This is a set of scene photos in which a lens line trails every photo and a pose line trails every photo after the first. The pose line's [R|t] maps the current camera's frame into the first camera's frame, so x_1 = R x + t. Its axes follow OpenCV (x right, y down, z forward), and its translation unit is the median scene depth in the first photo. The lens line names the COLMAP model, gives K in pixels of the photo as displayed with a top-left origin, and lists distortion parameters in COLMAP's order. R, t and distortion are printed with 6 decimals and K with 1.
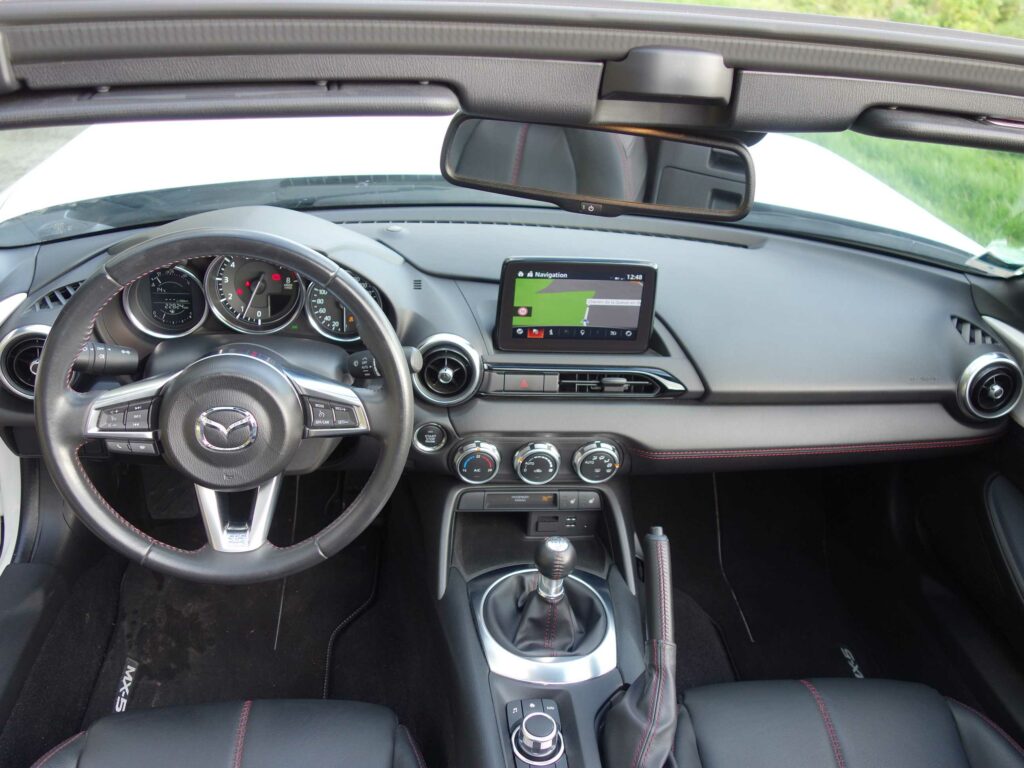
lens RADIAL K [[900.8, 0, 506.7], [0, 900.8, 397.8], [0, 0, 1]] dist [0.008296, -0.015499]
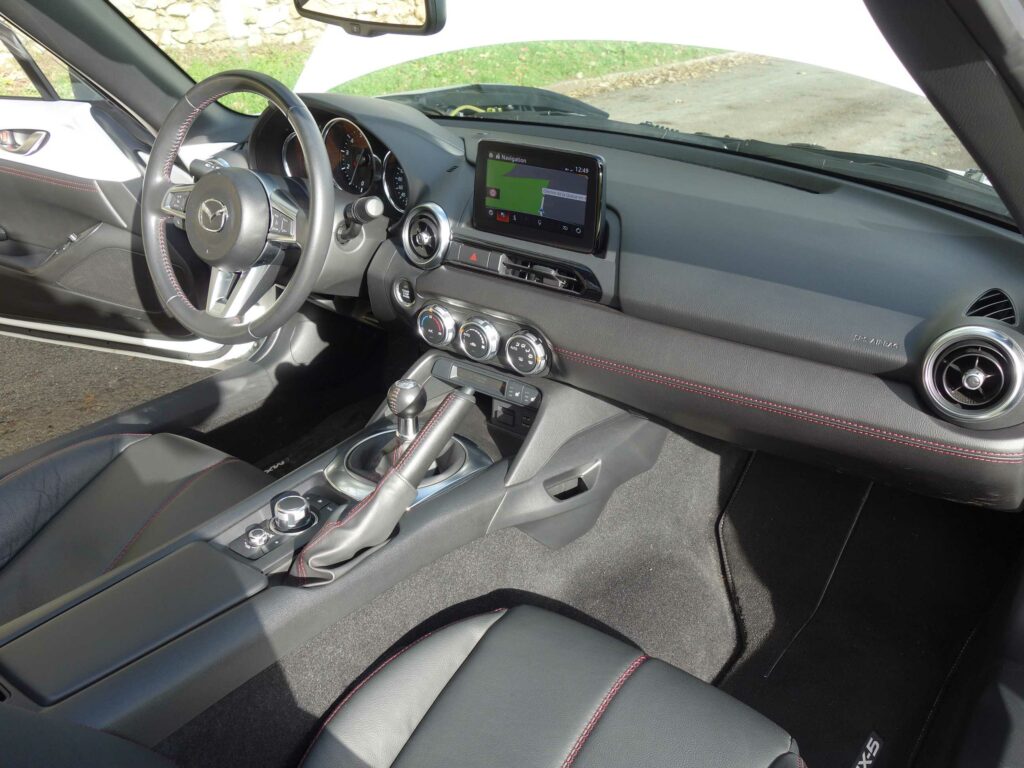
lens RADIAL K [[900.8, 0, 513.4], [0, 900.8, 388.3], [0, 0, 1]] dist [0.008296, -0.015499]
pose [[0.735082, 0.235063, -0.635924, 0.755940], [-0.303322, 0.952887, 0.001606, 0.114510], [0.606341, 0.191709, 0.771750, 0.223611]]
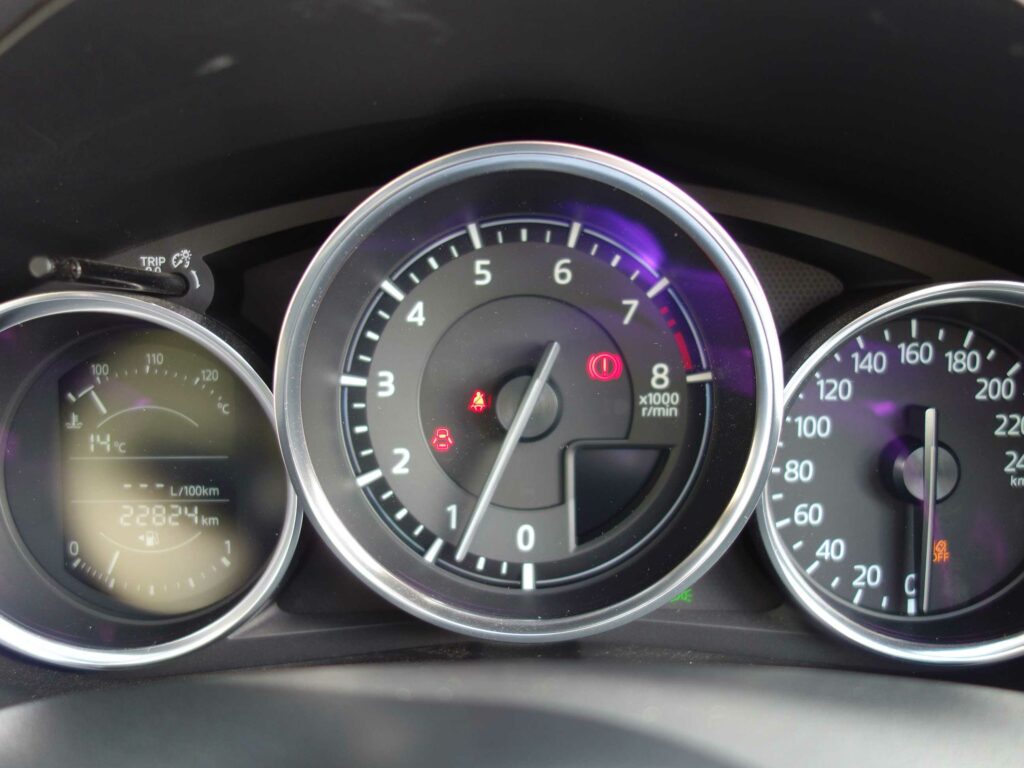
lens RADIAL K [[900.8, 0, 515.4], [0, 900.8, 385.8], [0, 0, 1]] dist [0.008296, -0.015499]
pose [[0.987045, -0.061645, -0.148129, -0.248508], [0.013678, 0.952213, -0.305128, -0.063220], [0.159860, 0.299149, 0.940720, 0.802261]]
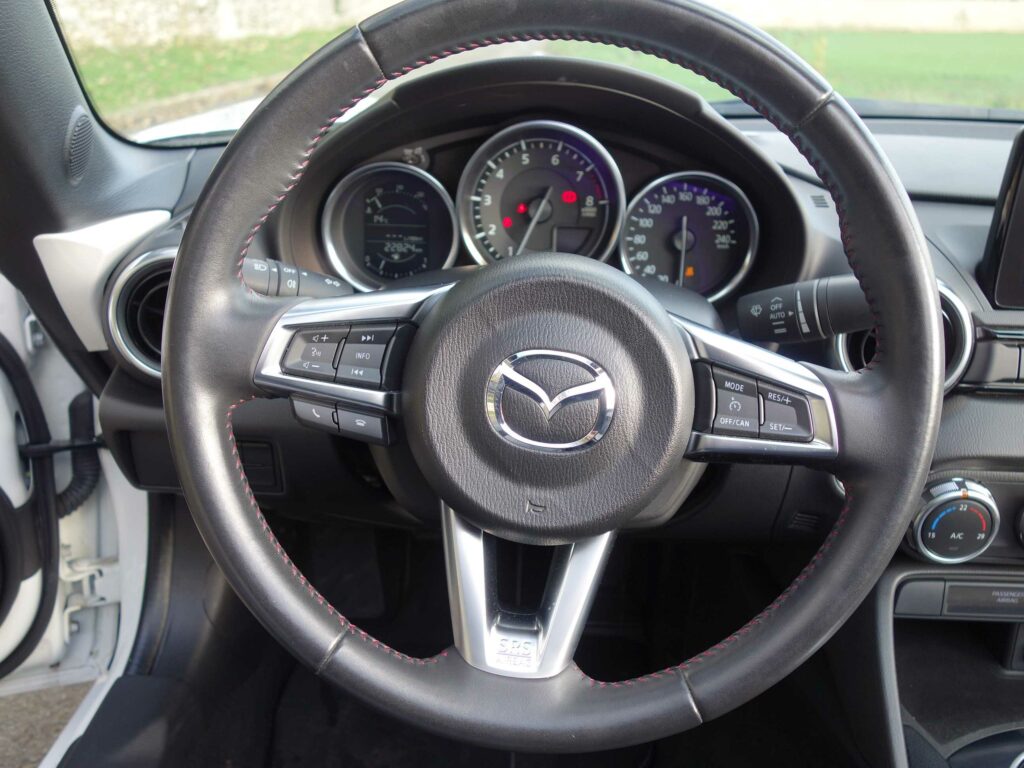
lens RADIAL K [[900.8, 0, 512.5], [0, 900.8, 386.3], [0, 0, 1]] dist [0.008296, -0.015499]
pose [[0.989464, 0.001474, -0.144772, -0.210067], [-0.021751, 0.990112, -0.138579, 0.072442], [0.143137, 0.140268, 0.979713, 0.441273]]
